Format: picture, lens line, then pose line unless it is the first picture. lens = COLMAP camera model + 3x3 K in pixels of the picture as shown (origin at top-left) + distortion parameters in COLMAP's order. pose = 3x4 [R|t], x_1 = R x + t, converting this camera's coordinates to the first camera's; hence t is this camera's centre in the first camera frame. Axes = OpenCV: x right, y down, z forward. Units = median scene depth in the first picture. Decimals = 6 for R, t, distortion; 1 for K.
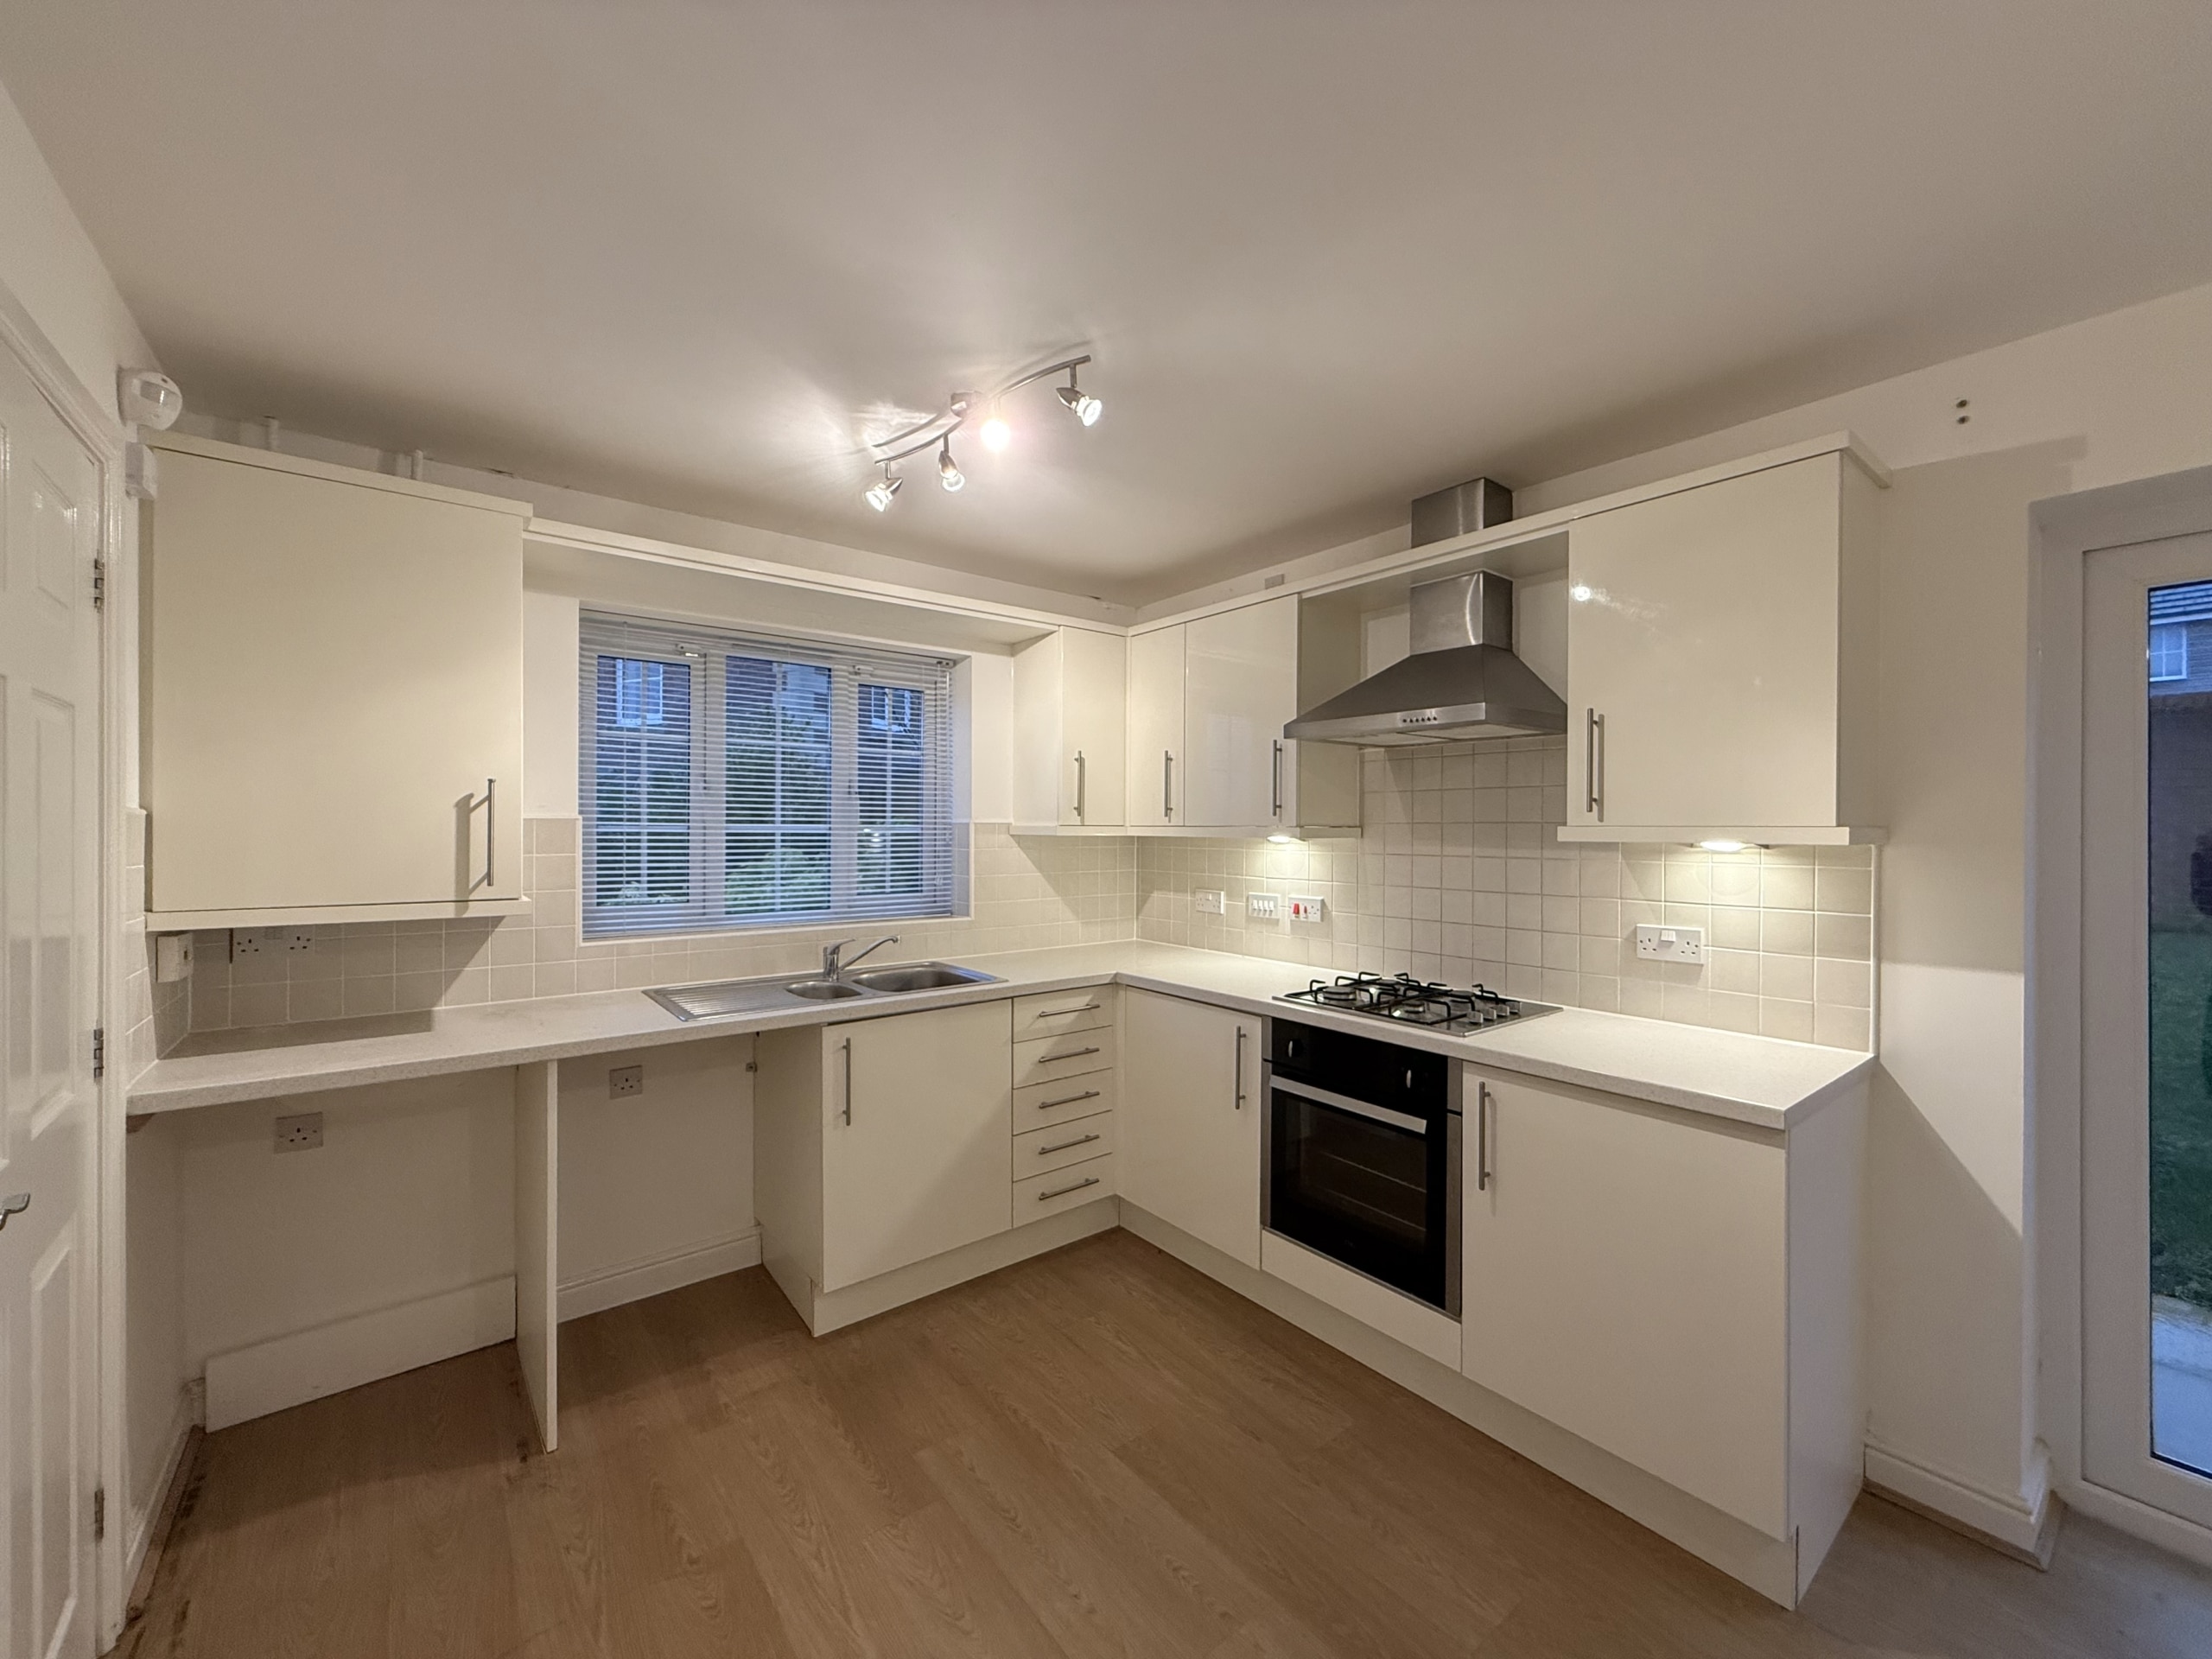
lens RADIAL K [[874.6, 0, 1107.2], [0, 874.6, 827.3], [0, 0, 1]] dist [0.003530, 0.000444]
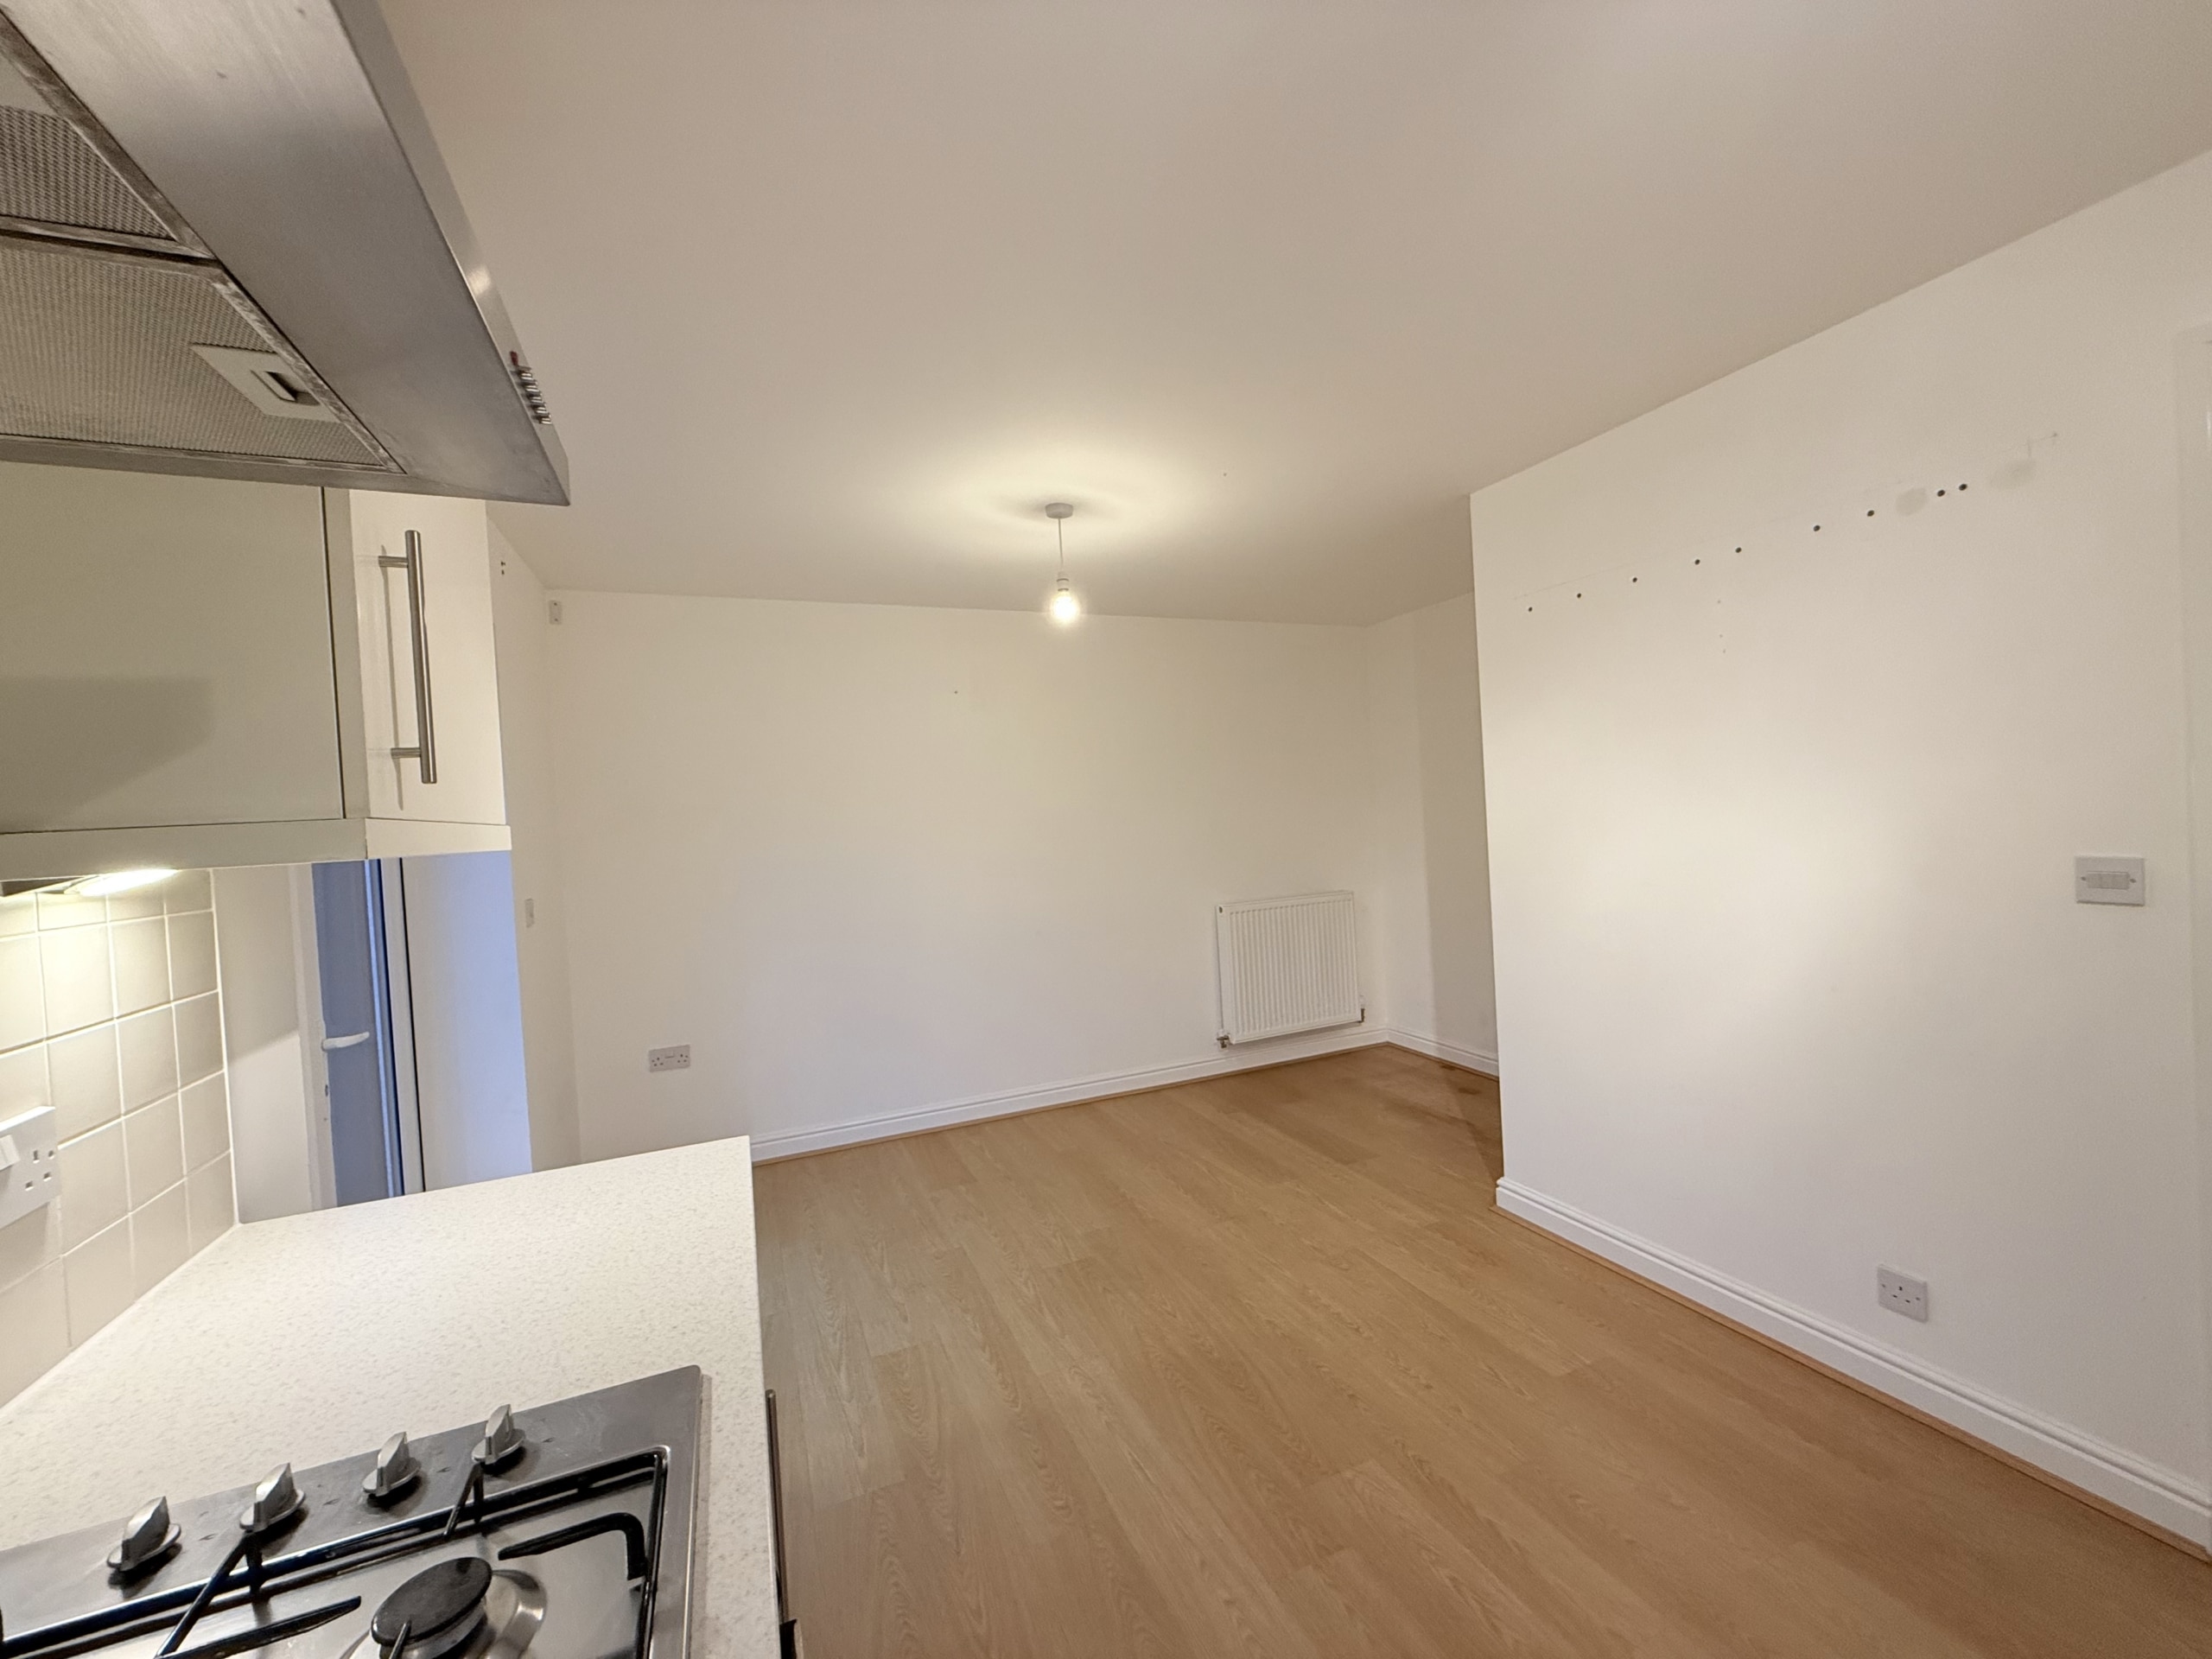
lens RADIAL K [[874.6, 0, 1103.9], [0, 874.6, 840.6], [0, 0, 1]] dist [0.003530, 0.000444]
pose [[-0.962062, 0.040872, 0.269751, 0.114439], [0.050070, 0.998372, 0.027302, 0.010151], [-0.268196, 0.039773, -0.962543, 1.046456]]
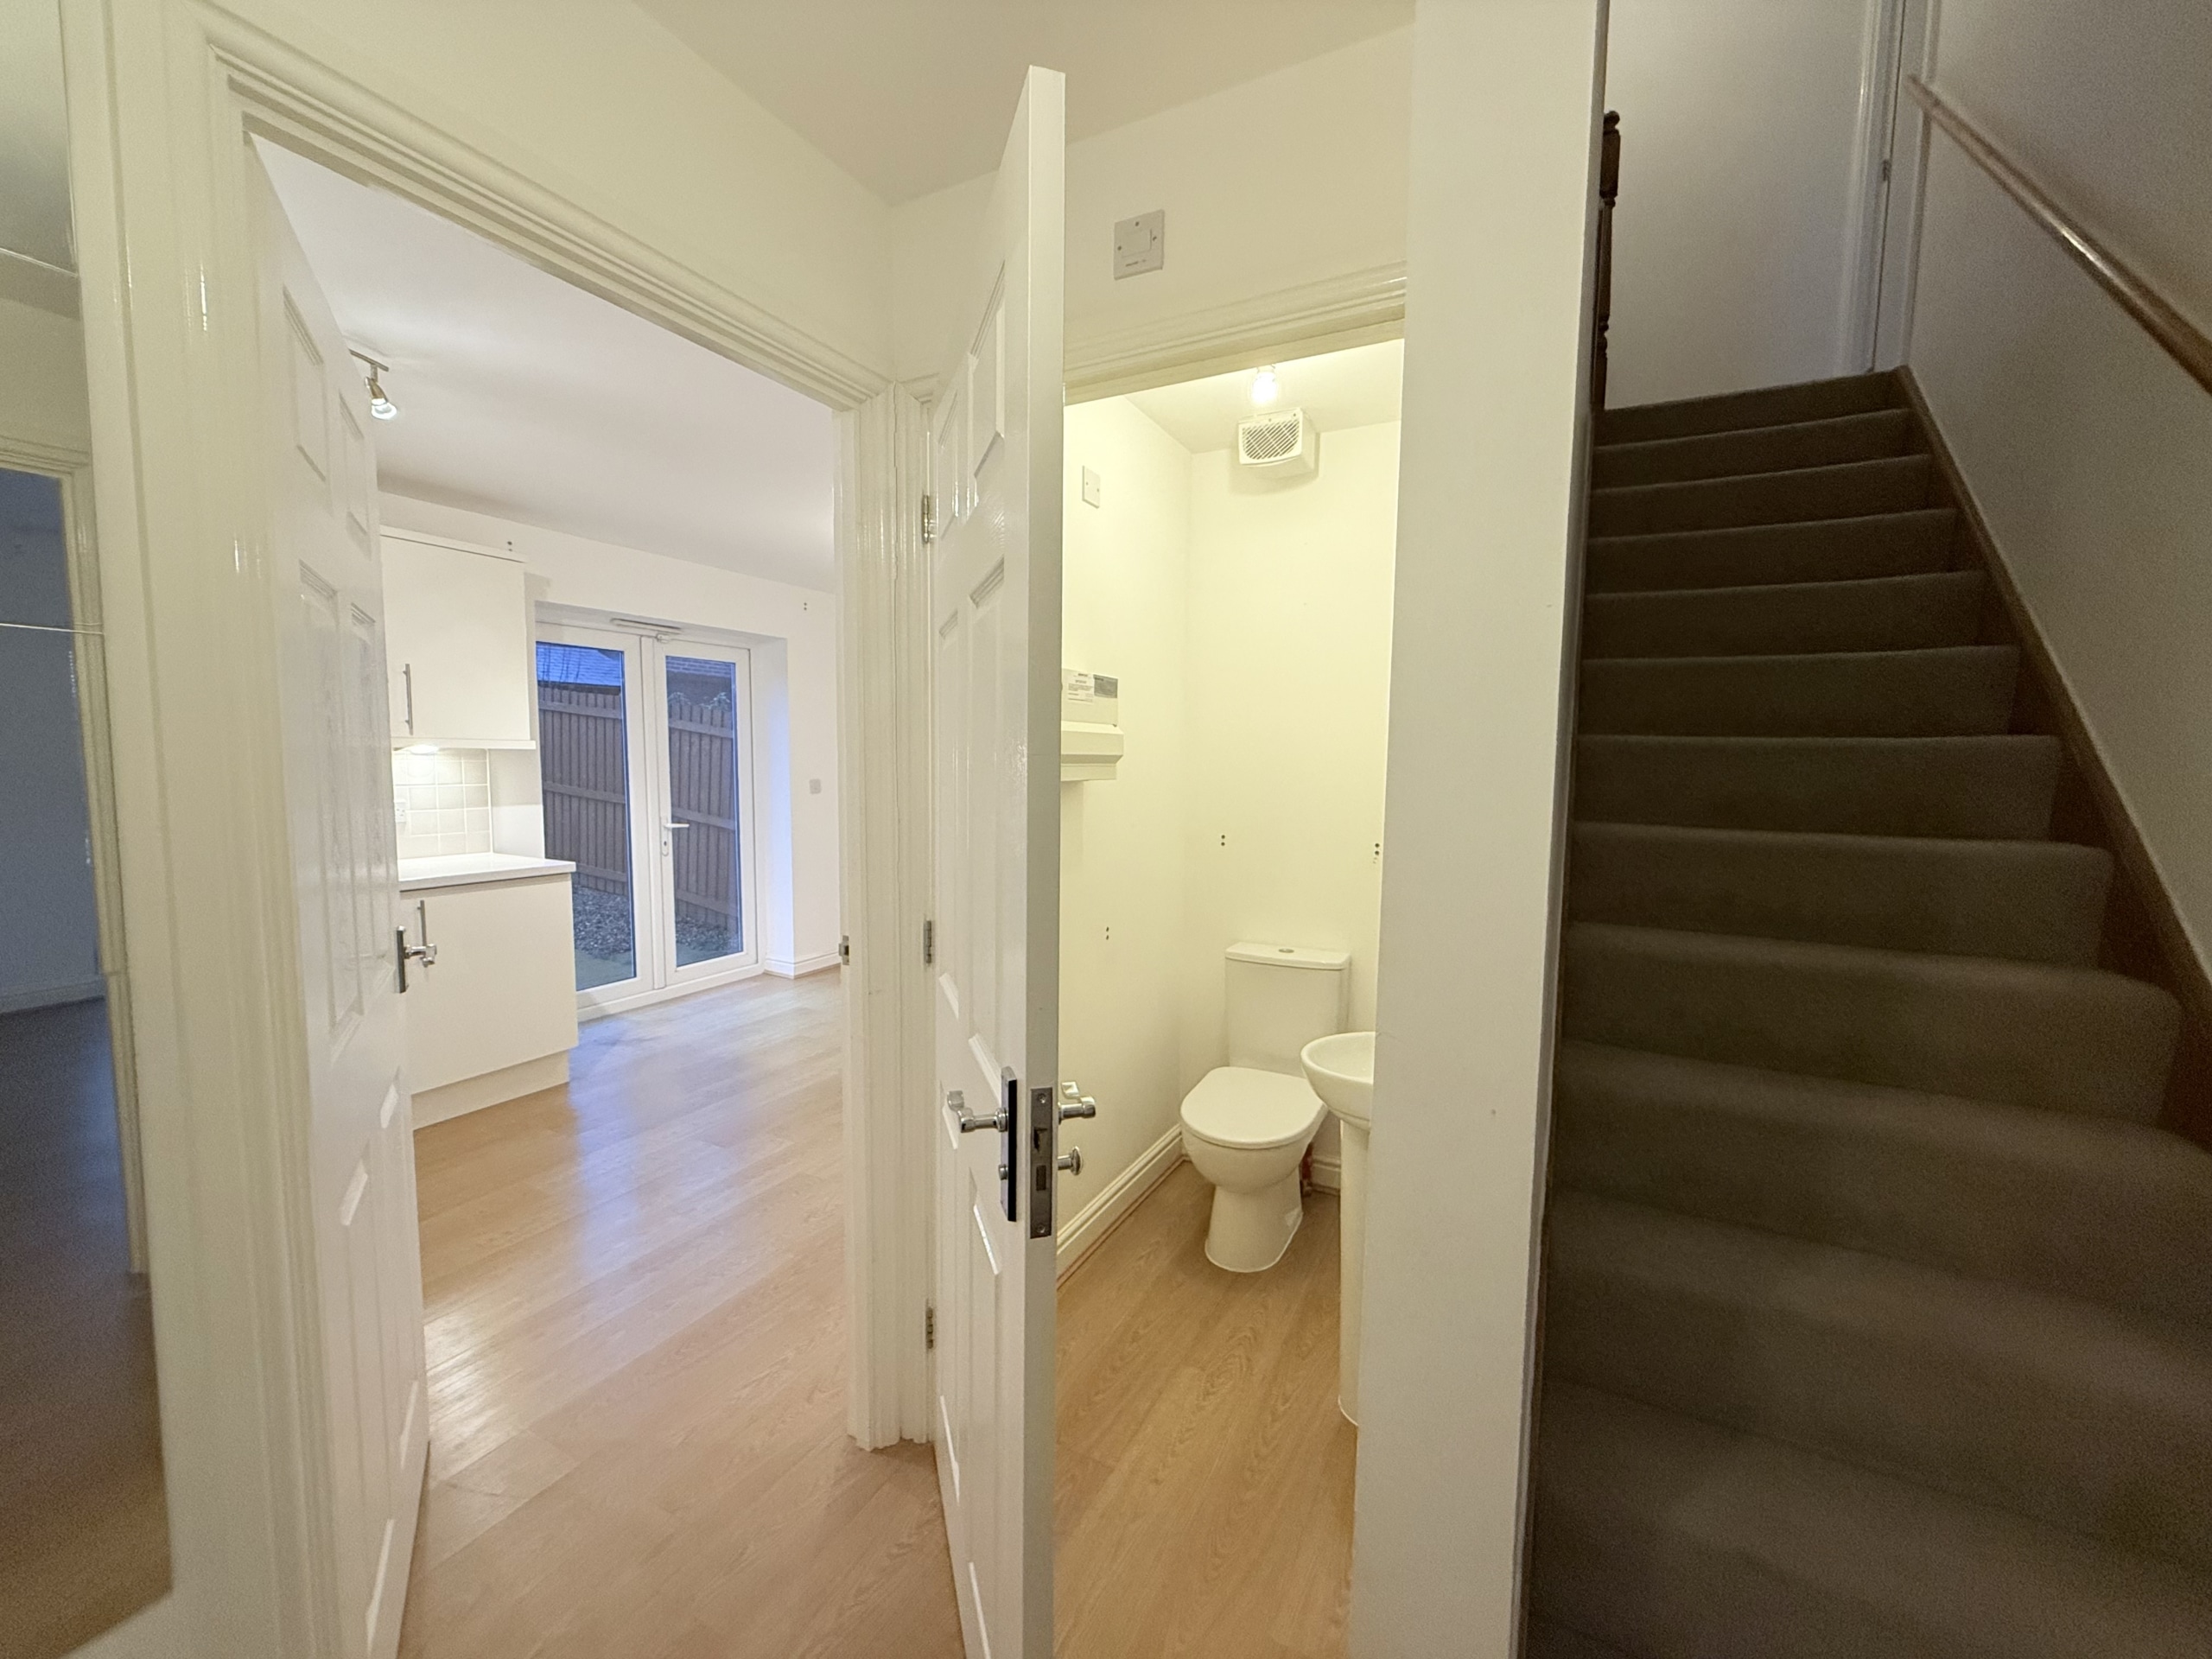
lens RADIAL K [[874.6, 0, 1098.9], [0, 874.6, 827.7], [0, 0, 1]] dist [0.003530, 0.000444]
pose [[-0.400621, -0.082182, 0.912551, -1.147238], [-0.014752, 0.996419, 0.083259, 0.008656], [-0.916125, 0.019894, -0.400398, 0.392802]]
